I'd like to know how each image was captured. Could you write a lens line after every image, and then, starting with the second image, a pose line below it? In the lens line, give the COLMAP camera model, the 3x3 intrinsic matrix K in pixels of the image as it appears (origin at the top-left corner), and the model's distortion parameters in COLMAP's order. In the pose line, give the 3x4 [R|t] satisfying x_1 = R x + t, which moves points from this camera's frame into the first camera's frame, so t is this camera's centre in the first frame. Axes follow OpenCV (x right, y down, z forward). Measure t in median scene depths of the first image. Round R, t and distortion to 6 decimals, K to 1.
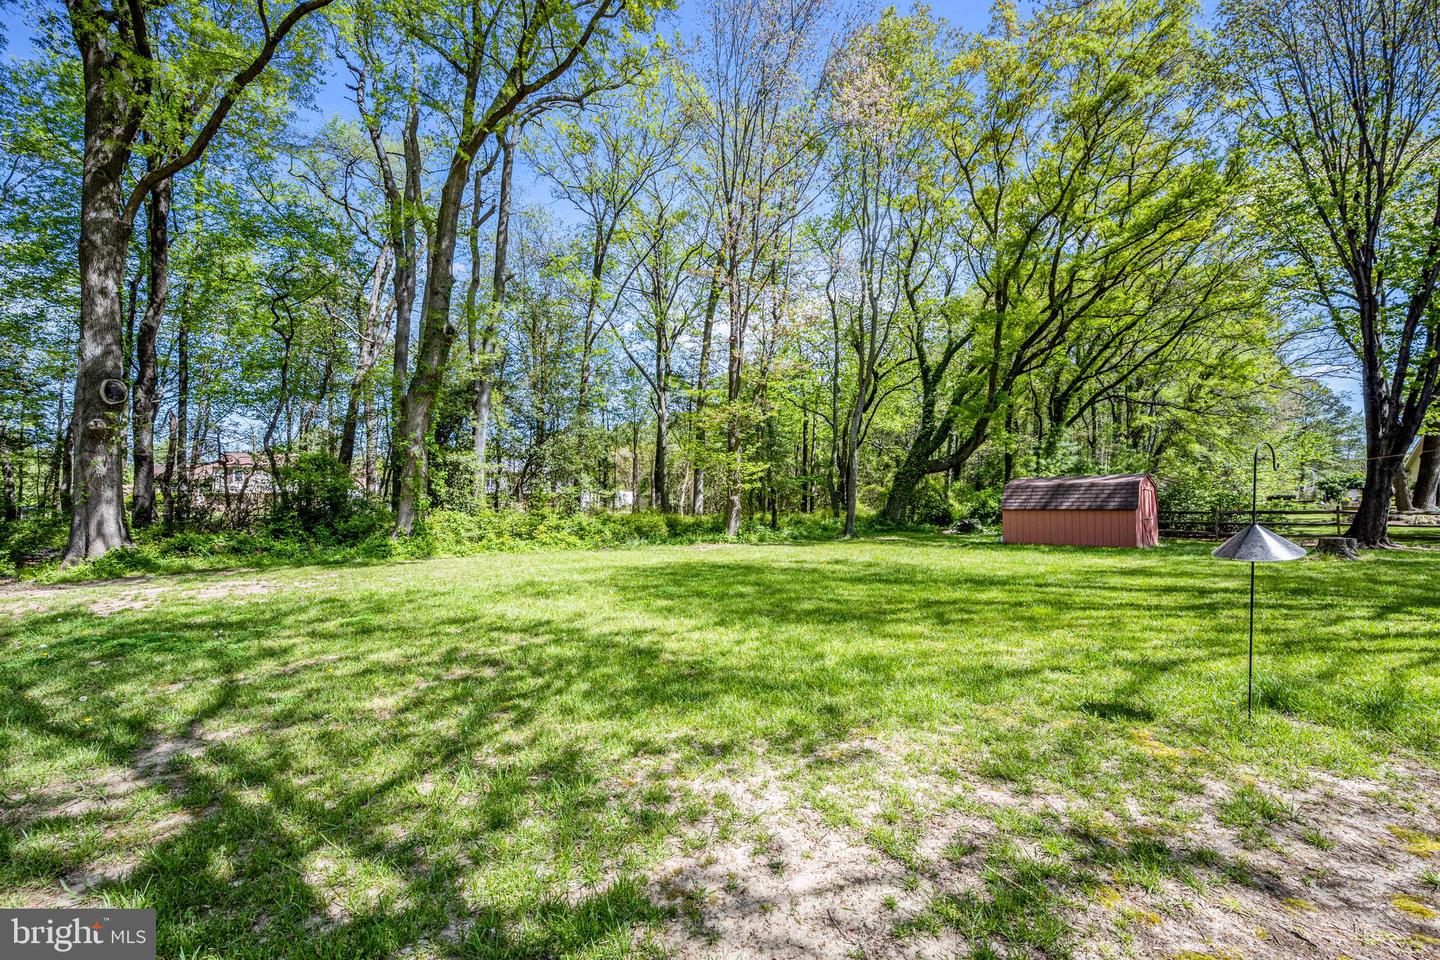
lens RADIAL K [[574.1, 0, 720.8], [0, 574.1, 485.2], [0, 0, 1]] dist [0.001460, 0.000070]
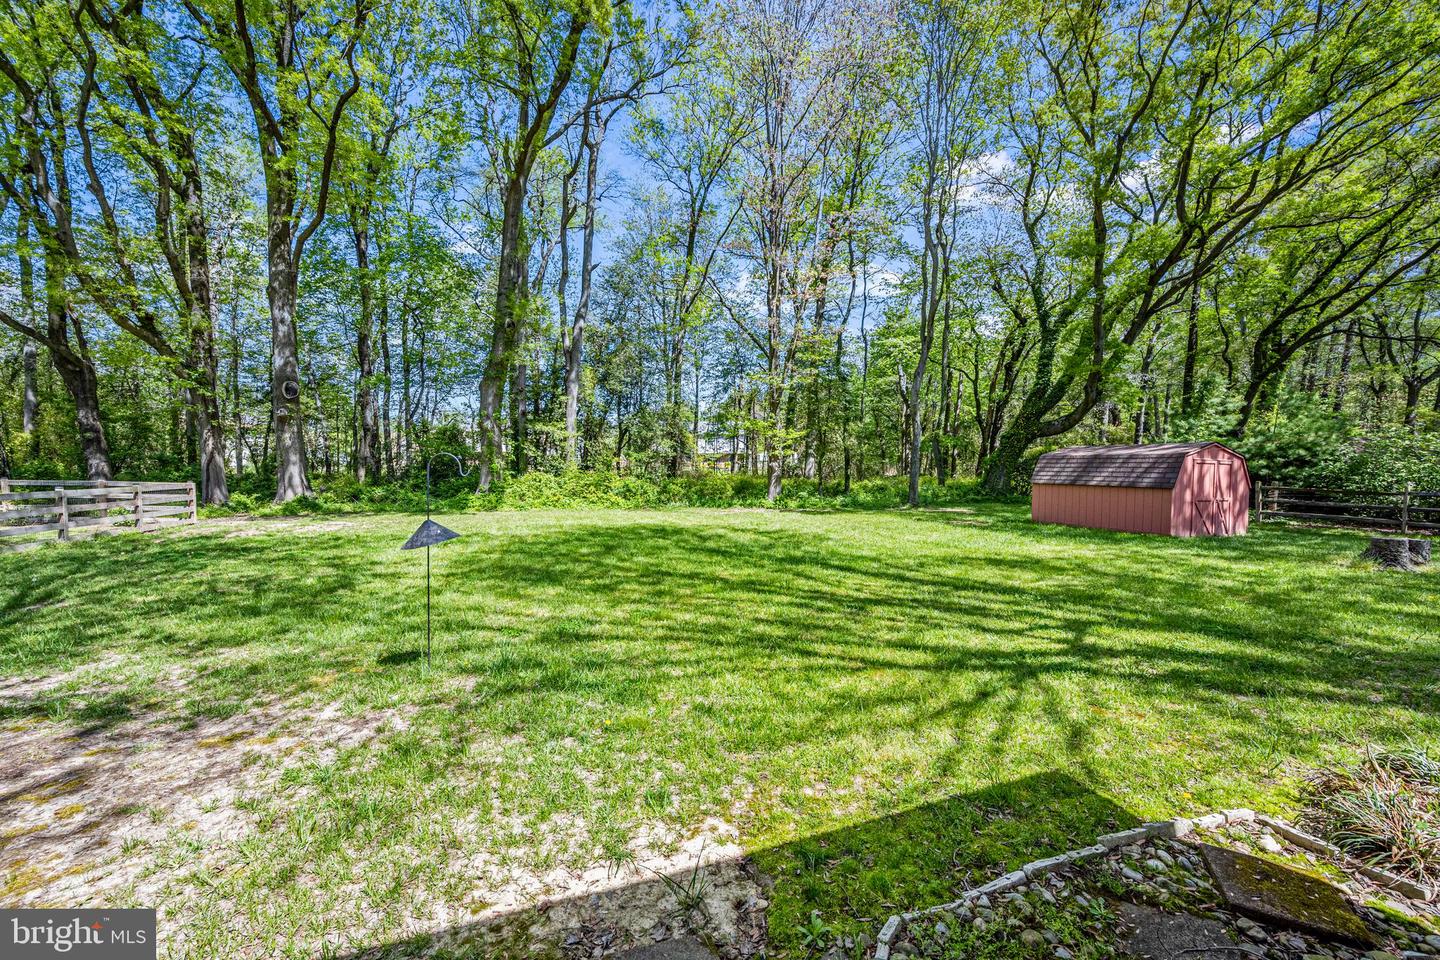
lens RADIAL K [[579.8, 0, 721.9], [0, 579.8, 478.6], [0, 0, 1]] dist [-0.000348, 0.000037]
pose [[0.928513, 0.022940, -0.370590, 0.405403], [-0.000522, 0.998169, 0.060480, -0.018606], [0.371299, -0.055963, 0.926825, 0.016052]]
